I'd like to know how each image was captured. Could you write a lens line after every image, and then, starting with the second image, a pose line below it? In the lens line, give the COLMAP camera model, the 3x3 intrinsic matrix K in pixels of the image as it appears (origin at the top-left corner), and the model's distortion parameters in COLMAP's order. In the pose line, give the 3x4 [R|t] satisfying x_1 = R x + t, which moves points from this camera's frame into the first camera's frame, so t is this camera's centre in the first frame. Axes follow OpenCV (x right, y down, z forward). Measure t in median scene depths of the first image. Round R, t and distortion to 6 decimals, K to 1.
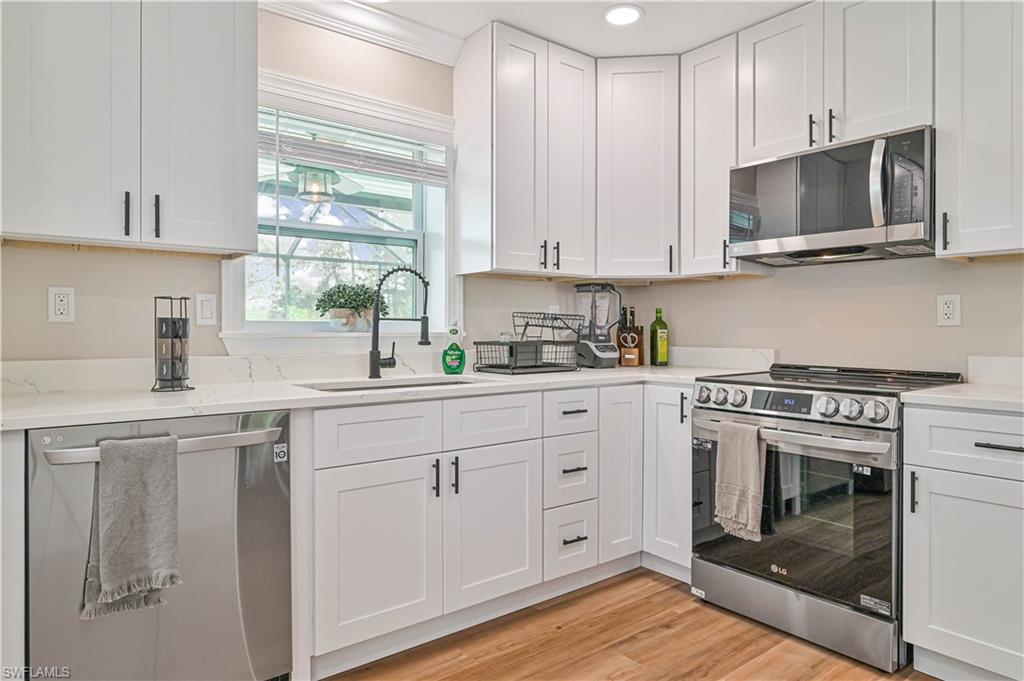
lens RADIAL K [[636.1, 0, 513.9], [0, 636.1, 332.5], [0, 0, 1]] dist [0.001009, -0.001378]
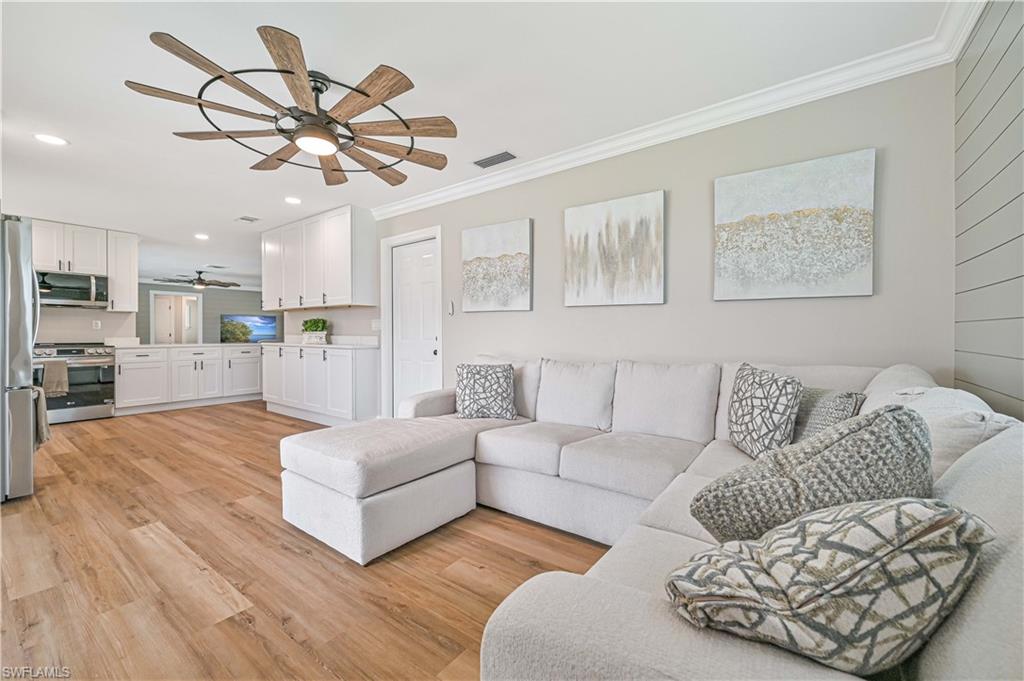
lens RADIAL K [[406.2, 0, 511.0], [0, 406.2, 341.6], [0, 0, 1]] dist [-0.004079, 0.000148]
pose [[-0.260018, -0.017360, 0.965448, -2.303175], [0.008811, 0.999754, 0.020350, 0.036531], [-0.965563, 0.013798, -0.259801, -0.684879]]
